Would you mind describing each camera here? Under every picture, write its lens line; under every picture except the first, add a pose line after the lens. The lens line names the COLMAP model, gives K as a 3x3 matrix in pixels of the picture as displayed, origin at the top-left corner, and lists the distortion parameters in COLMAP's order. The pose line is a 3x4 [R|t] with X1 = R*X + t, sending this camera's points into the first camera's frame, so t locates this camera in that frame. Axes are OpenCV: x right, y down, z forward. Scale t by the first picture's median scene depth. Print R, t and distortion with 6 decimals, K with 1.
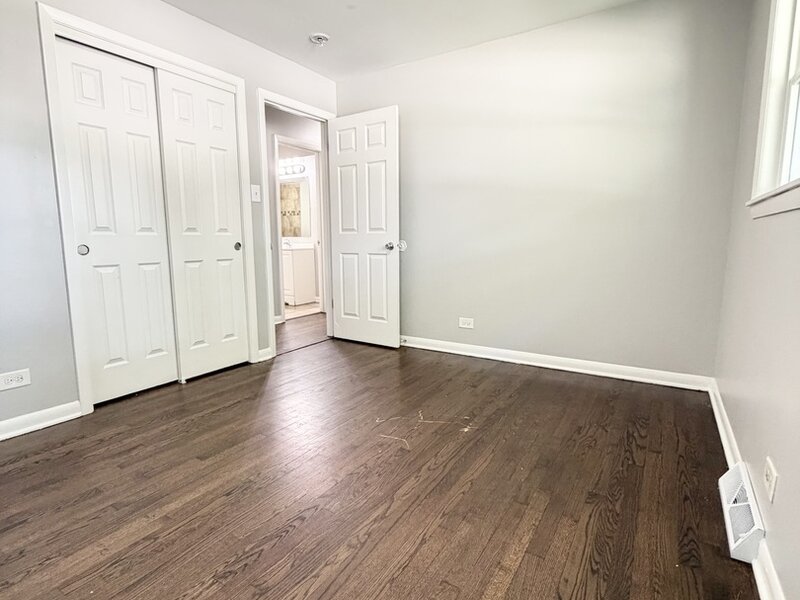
lens RADIAL K [[433.8, 0, 403.8], [0, 433.8, 301.7], [0, 0, 1]] dist [0.028701, -0.000128]
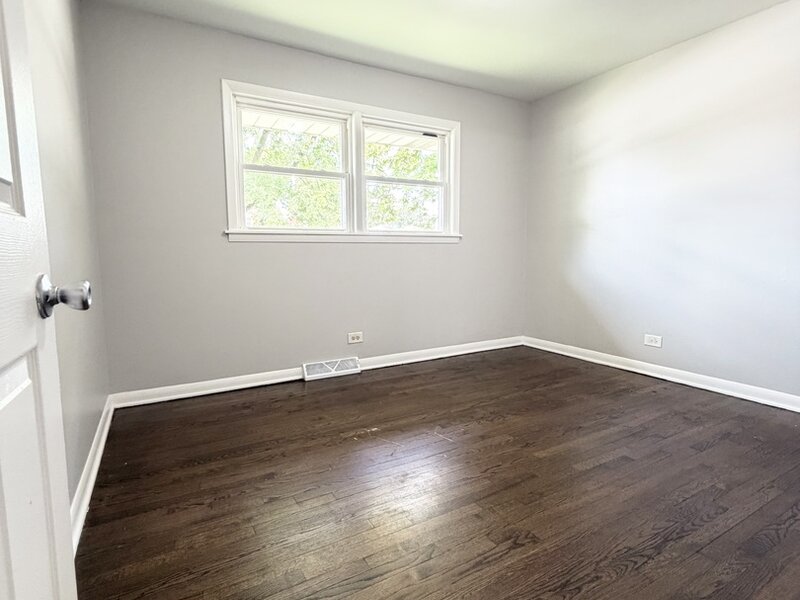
lens RADIAL K [[433.8, 0, 400.3], [0, 433.8, 303.1], [0, 0, 1]] dist [0.028701, -0.000128]
pose [[-0.885242, -0.043366, 0.463104, -0.433282], [0.080665, 0.966244, 0.244676, -0.288177], [-0.458082, 0.253954, -0.851862, 1.971223]]
